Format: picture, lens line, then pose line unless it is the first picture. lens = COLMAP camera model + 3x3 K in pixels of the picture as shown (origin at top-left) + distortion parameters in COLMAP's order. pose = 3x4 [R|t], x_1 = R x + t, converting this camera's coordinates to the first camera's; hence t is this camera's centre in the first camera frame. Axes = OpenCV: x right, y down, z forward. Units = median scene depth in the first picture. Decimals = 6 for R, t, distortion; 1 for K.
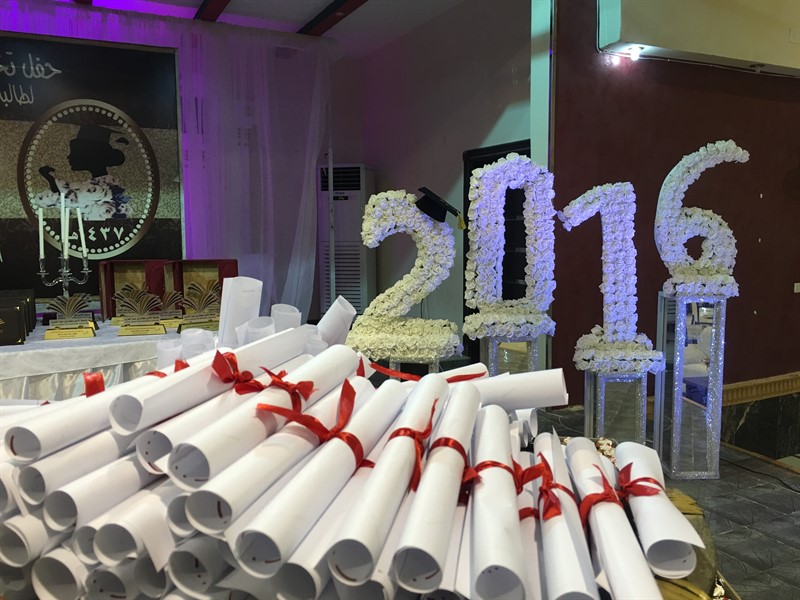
lens RADIAL K [[680.5, 0, 396.6], [0, 680.5, 297.9], [0, 0, 1]] dist [0.039624, -0.026167]
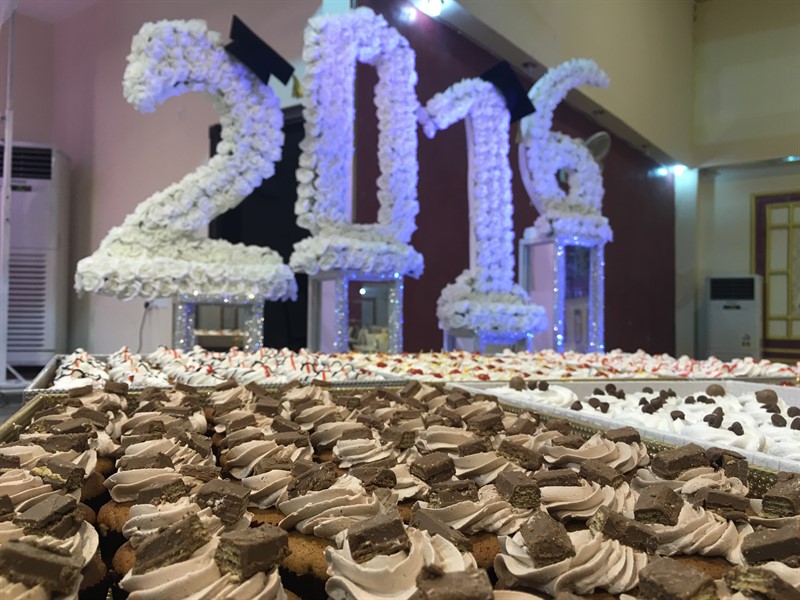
lens RADIAL K [[680.5, 0, 400.6], [0, 680.5, 298.0], [0, 0, 1]] dist [0.039624, -0.026167]
pose [[0.895064, 0.029417, 0.444967, -0.094637], [0.032516, 0.990861, -0.130913, 0.167339], [-0.444751, 0.131644, 0.885927, 0.402449]]
